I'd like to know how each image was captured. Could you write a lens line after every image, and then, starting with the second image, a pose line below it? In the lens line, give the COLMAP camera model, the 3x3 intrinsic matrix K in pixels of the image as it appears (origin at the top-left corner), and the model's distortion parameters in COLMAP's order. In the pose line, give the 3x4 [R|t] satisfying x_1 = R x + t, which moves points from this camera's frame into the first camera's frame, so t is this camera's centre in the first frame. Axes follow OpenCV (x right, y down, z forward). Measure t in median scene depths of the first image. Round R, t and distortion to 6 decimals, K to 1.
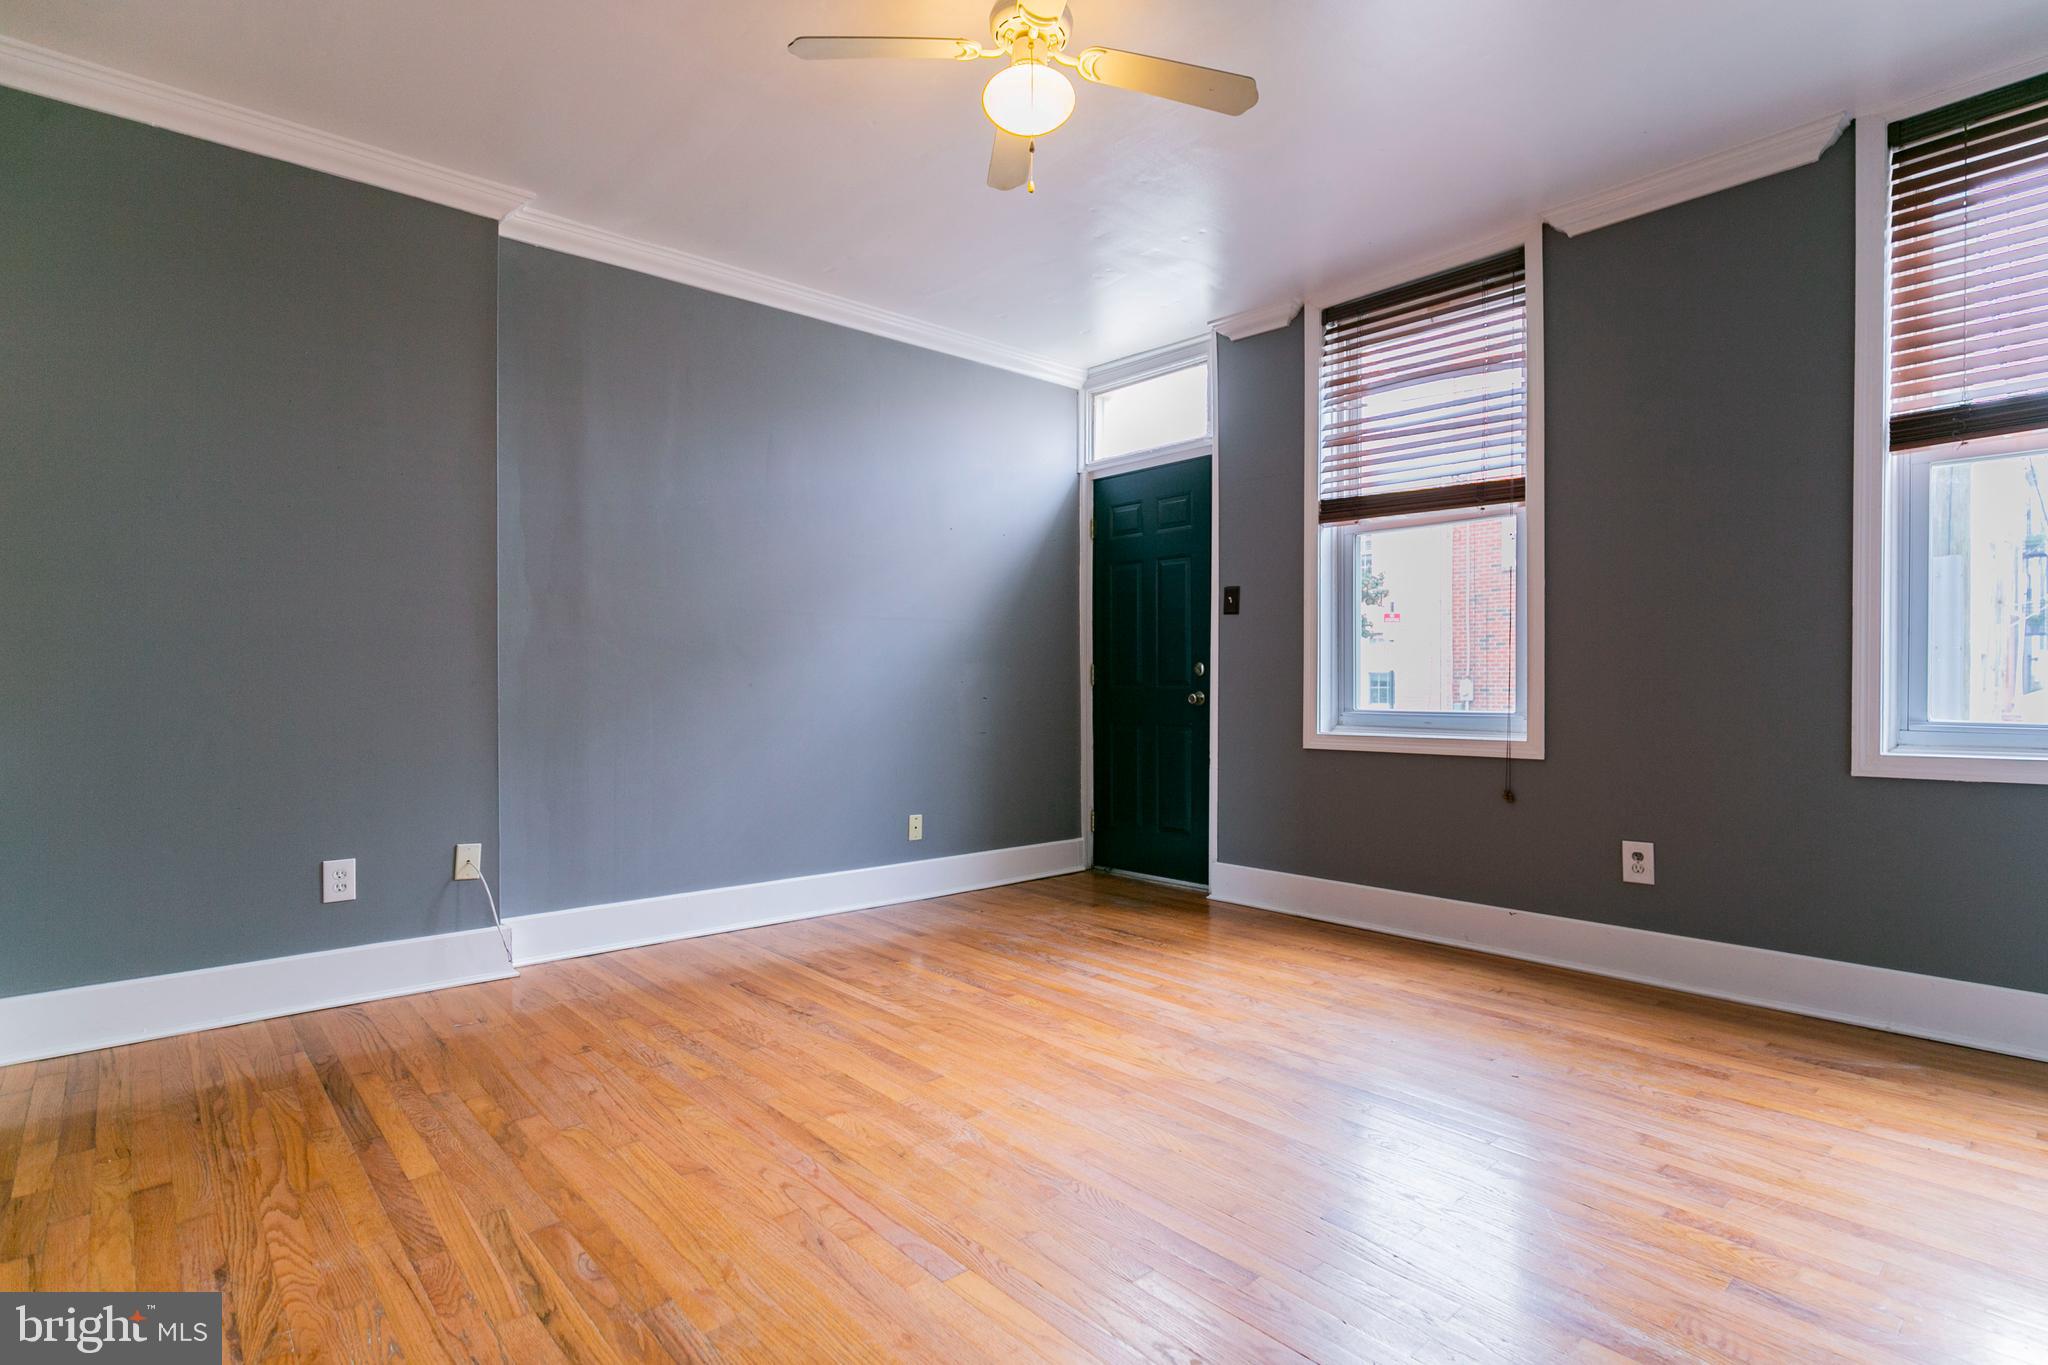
lens RADIAL K [[975.4, 0, 1024.0], [0, 975.4, 682.5], [0, 0, 1]] dist [-0.002224, -0.000250]
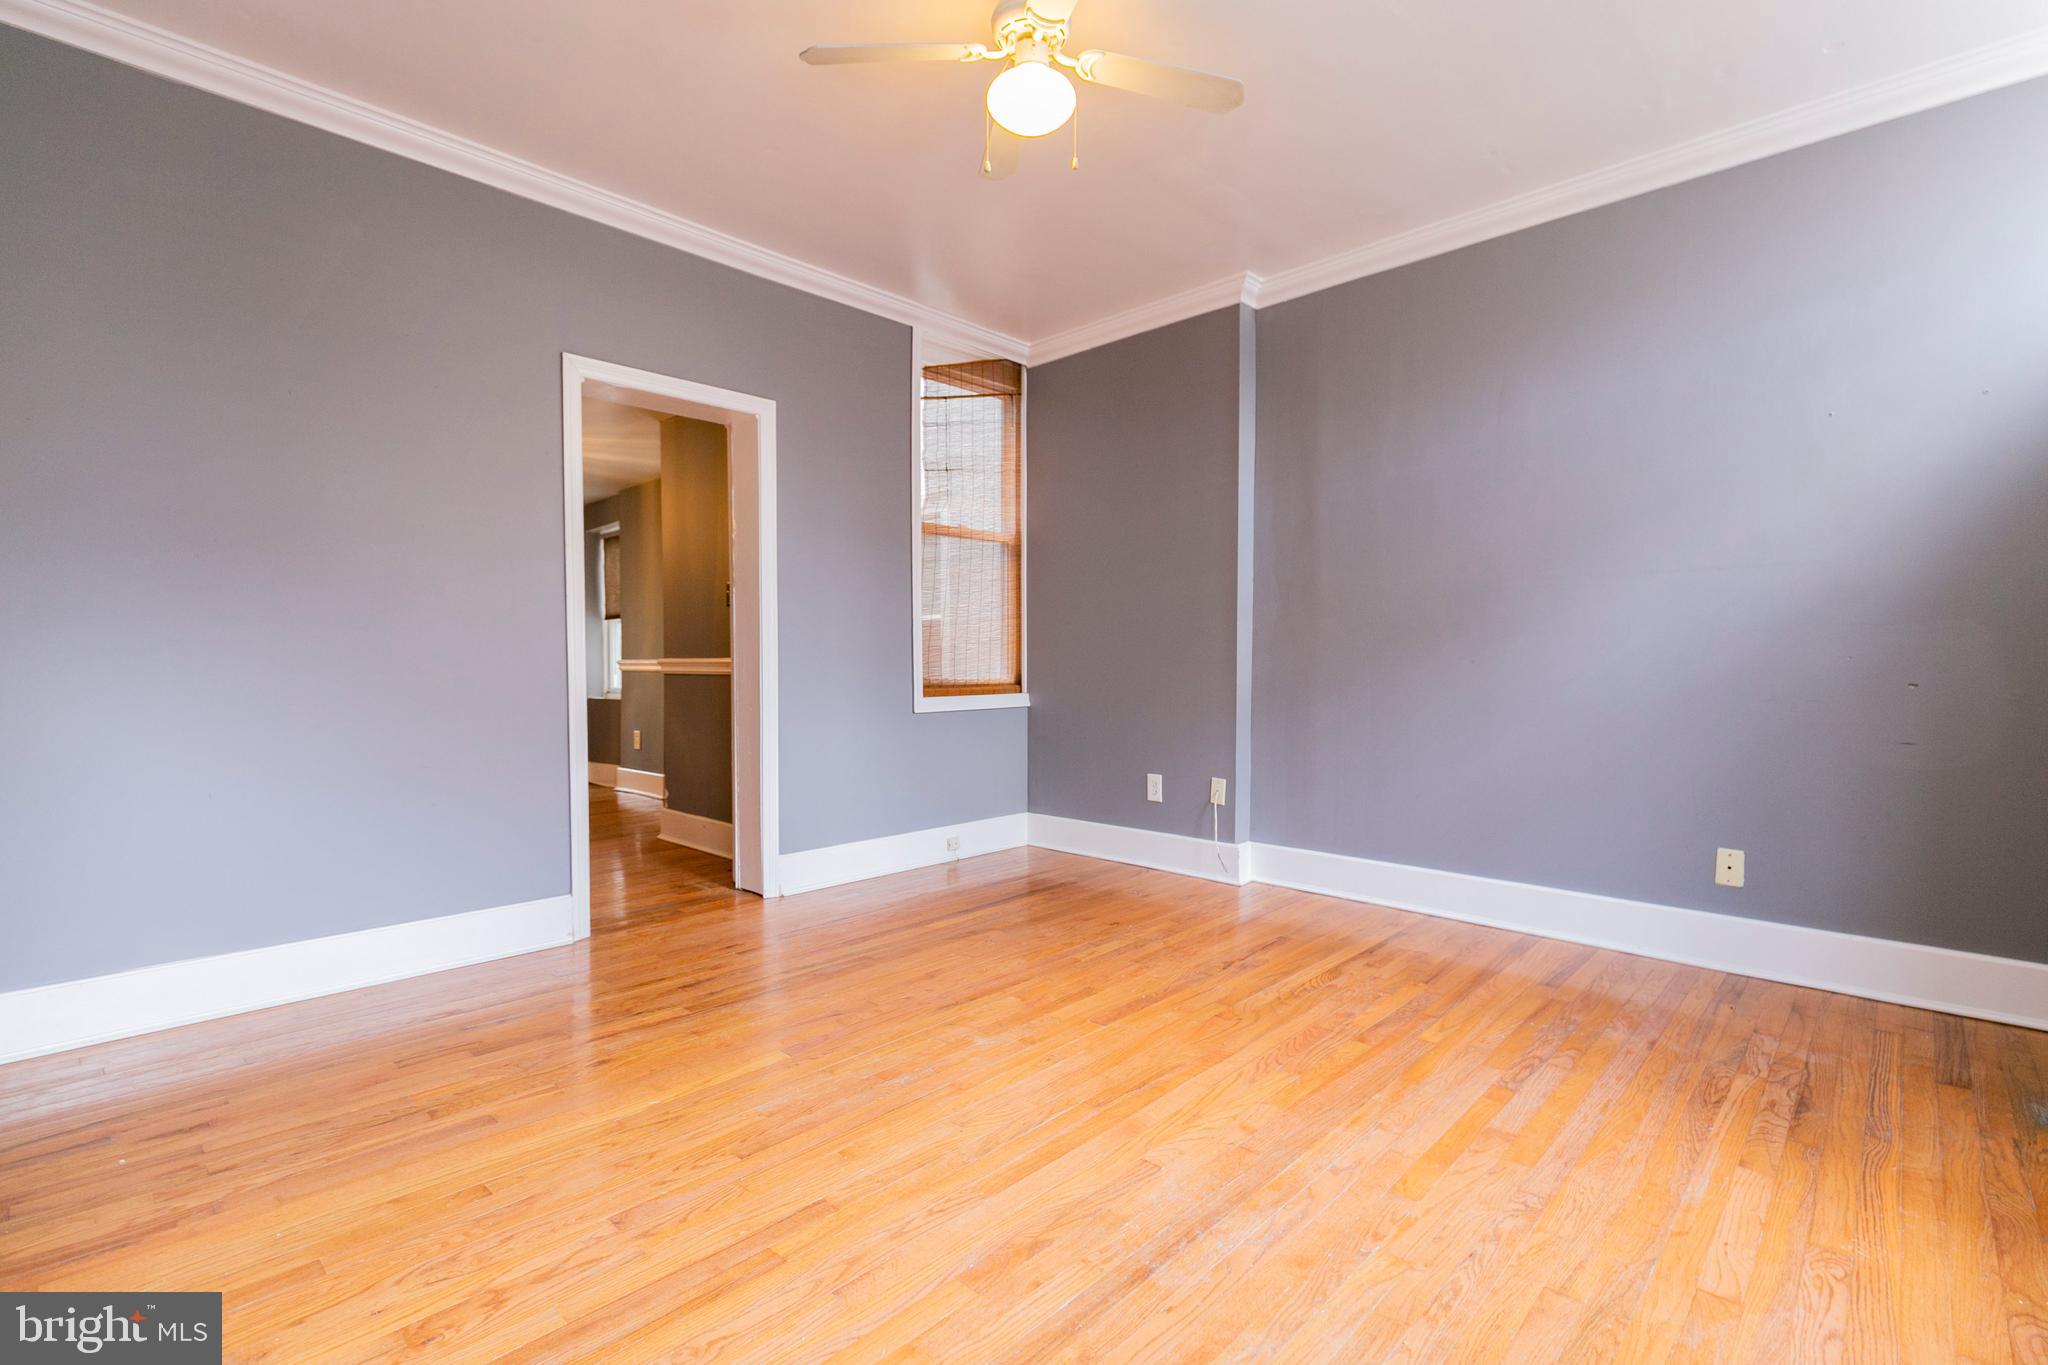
lens RADIAL K [[952.2, 0, 1045.5], [0, 952.2, 678.9], [0, 0, 1]] dist [-0.000824, -0.000653]
pose [[0.096188, 0.021743, -0.995126, 0.716451], [0.002410, 0.999753, 0.022077, -0.002215], [0.995360, -0.004522, 0.096112, 0.629095]]
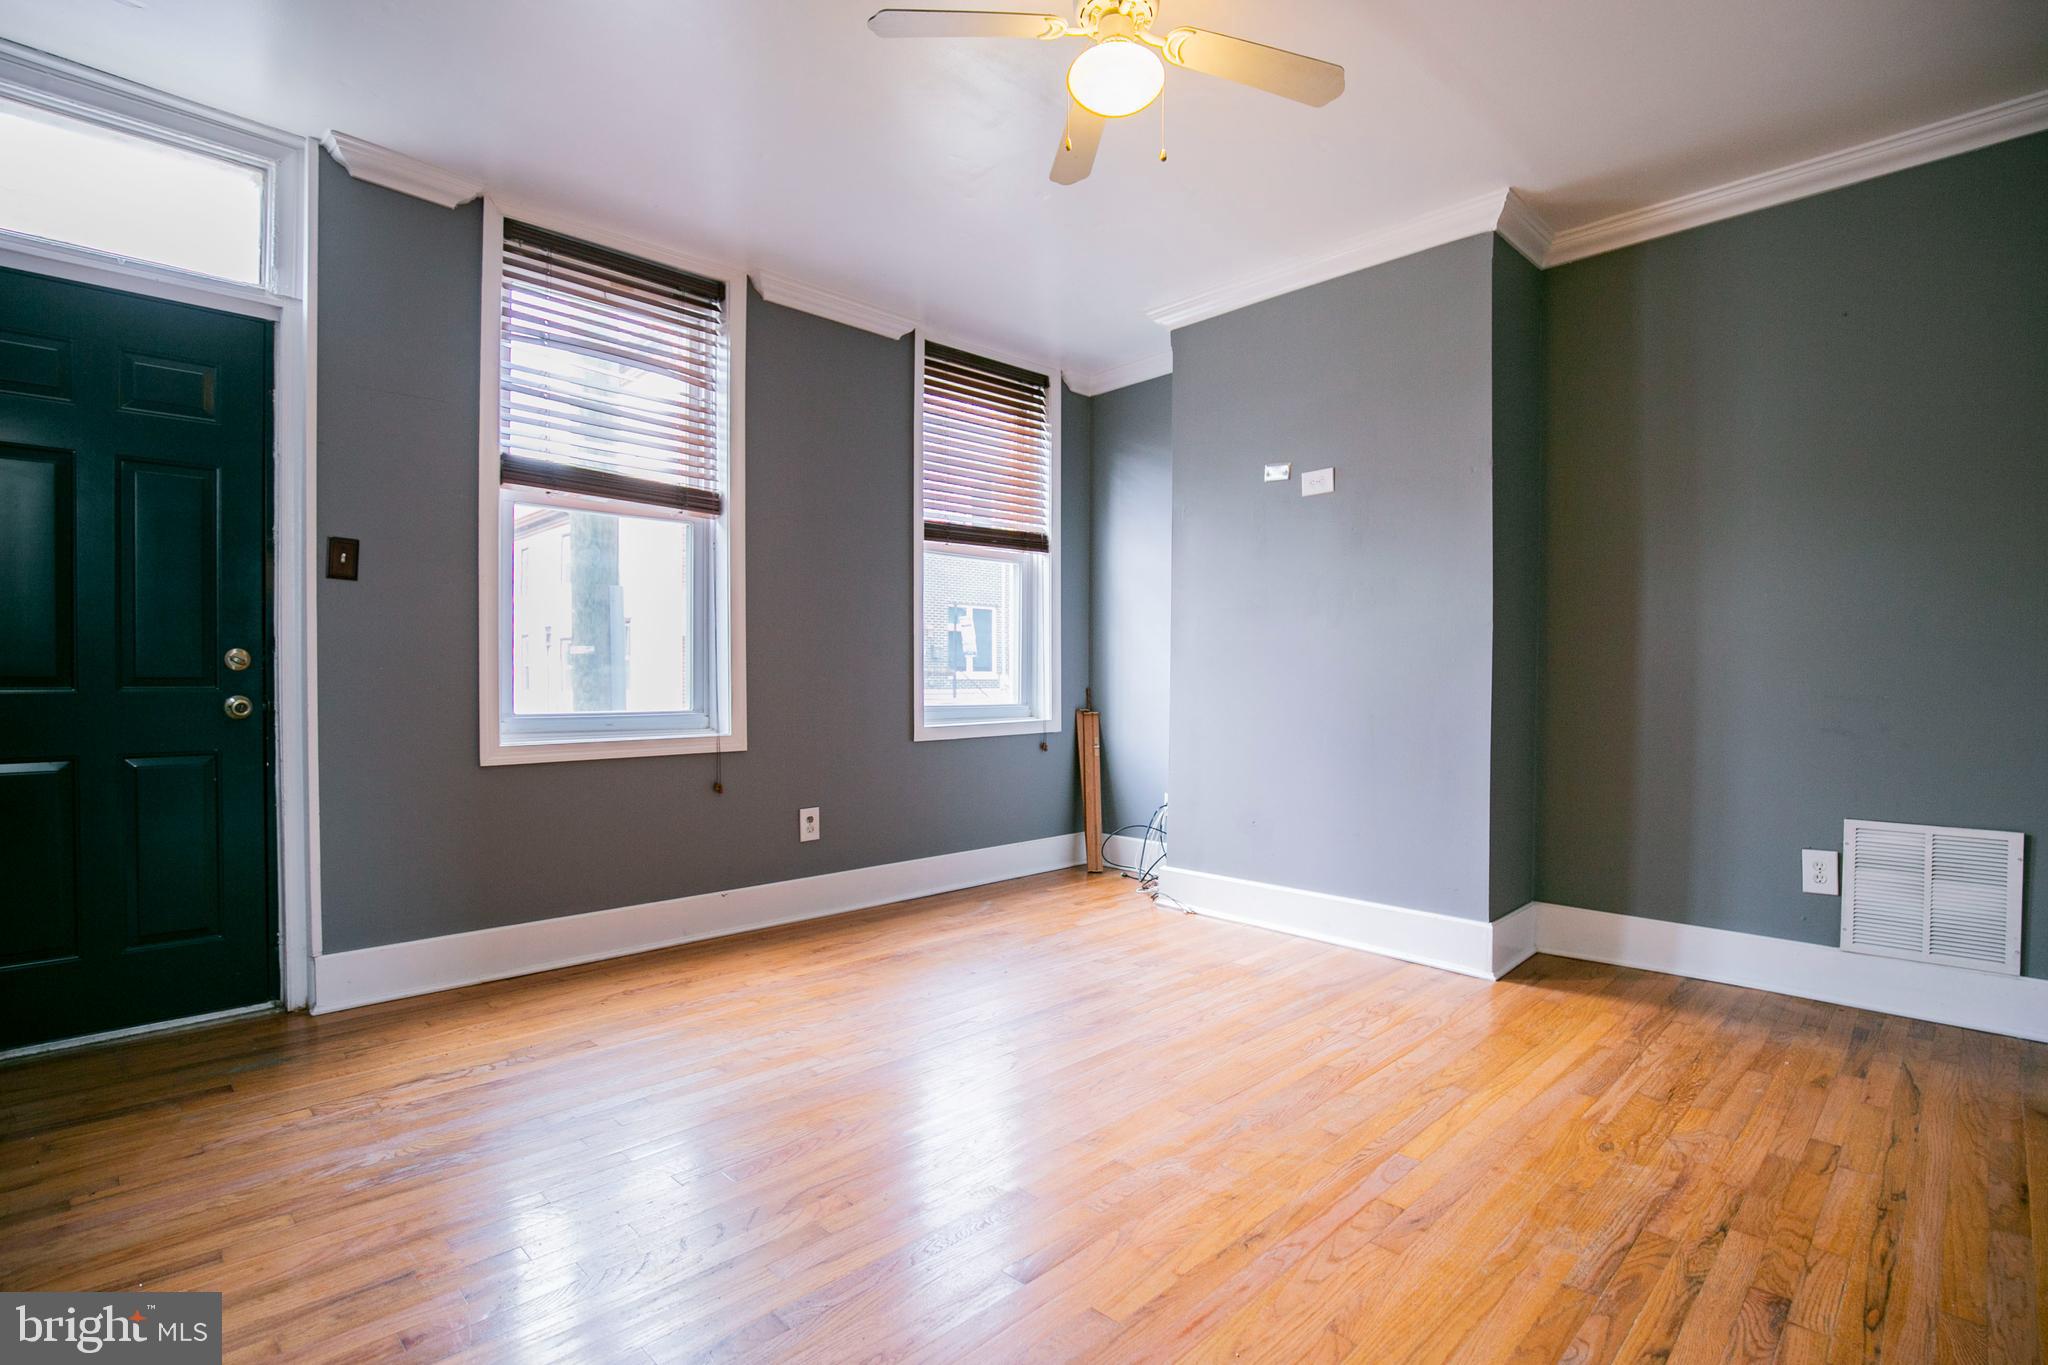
lens RADIAL K [[983.0, 0, 1024.0], [0, 983.0, 682.5], [0, 0, 1]] dist [-0.023675, 0.000288]
pose [[-0.040709, -0.003676, 0.999164, -0.655871], [-0.005087, 0.999981, 0.003472, -0.005428], [-0.999158, -0.004941, -0.040727, 0.776553]]
